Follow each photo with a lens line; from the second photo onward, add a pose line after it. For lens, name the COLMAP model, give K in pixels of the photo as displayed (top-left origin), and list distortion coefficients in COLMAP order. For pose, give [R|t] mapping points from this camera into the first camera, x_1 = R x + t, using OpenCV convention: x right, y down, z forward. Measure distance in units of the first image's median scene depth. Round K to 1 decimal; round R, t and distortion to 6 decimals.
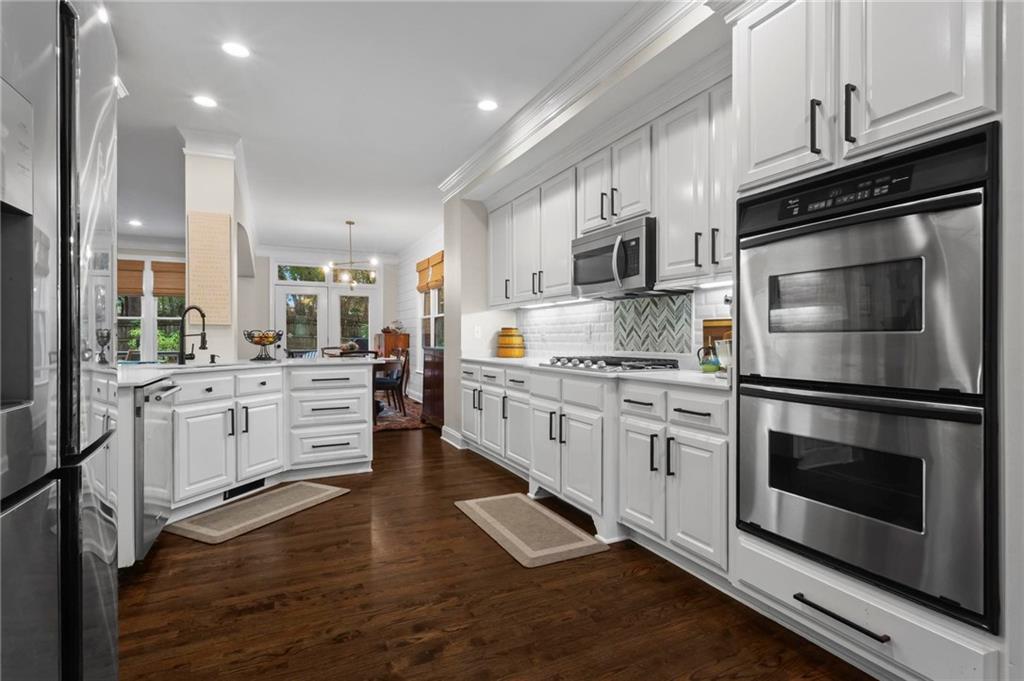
lens RADIAL K [[488.7, 0, 515.5], [0, 488.7, 340.1], [0, 0, 1]] dist [-0.003546, -0.000483]
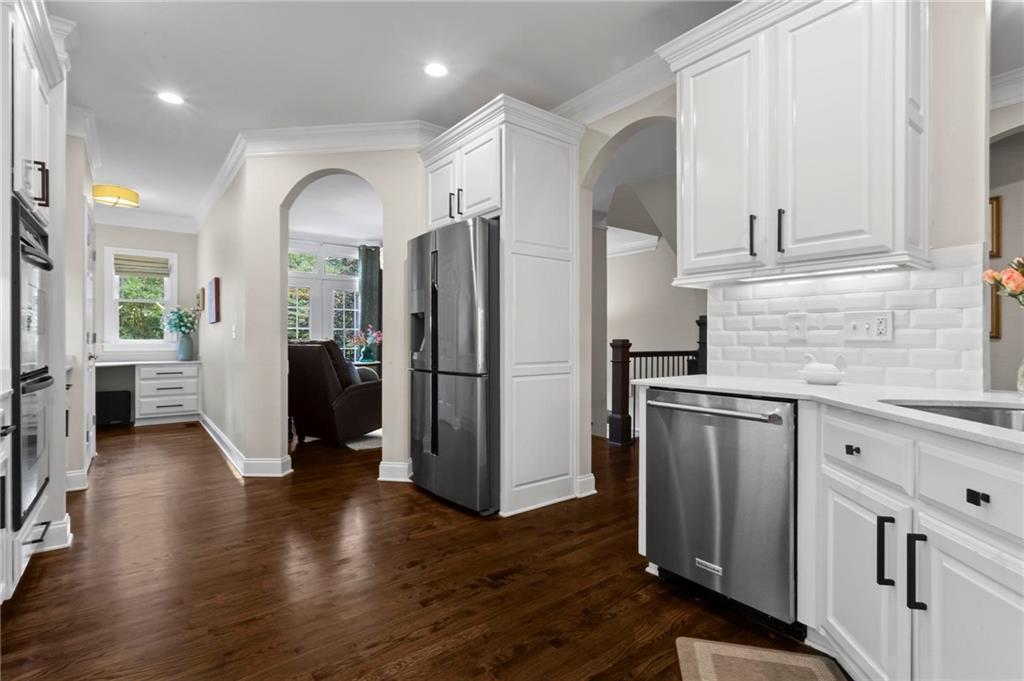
lens RADIAL K [[488.7, 0, 512.1], [0, 488.7, 338.7], [0, 0, 1]] dist [-0.003546, -0.000483]
pose [[-0.980223, -0.000264, -0.197895, -0.298374], [-0.001024, 0.999992, 0.003740, -0.009007], [0.197893, 0.003868, -0.980216, 1.939218]]
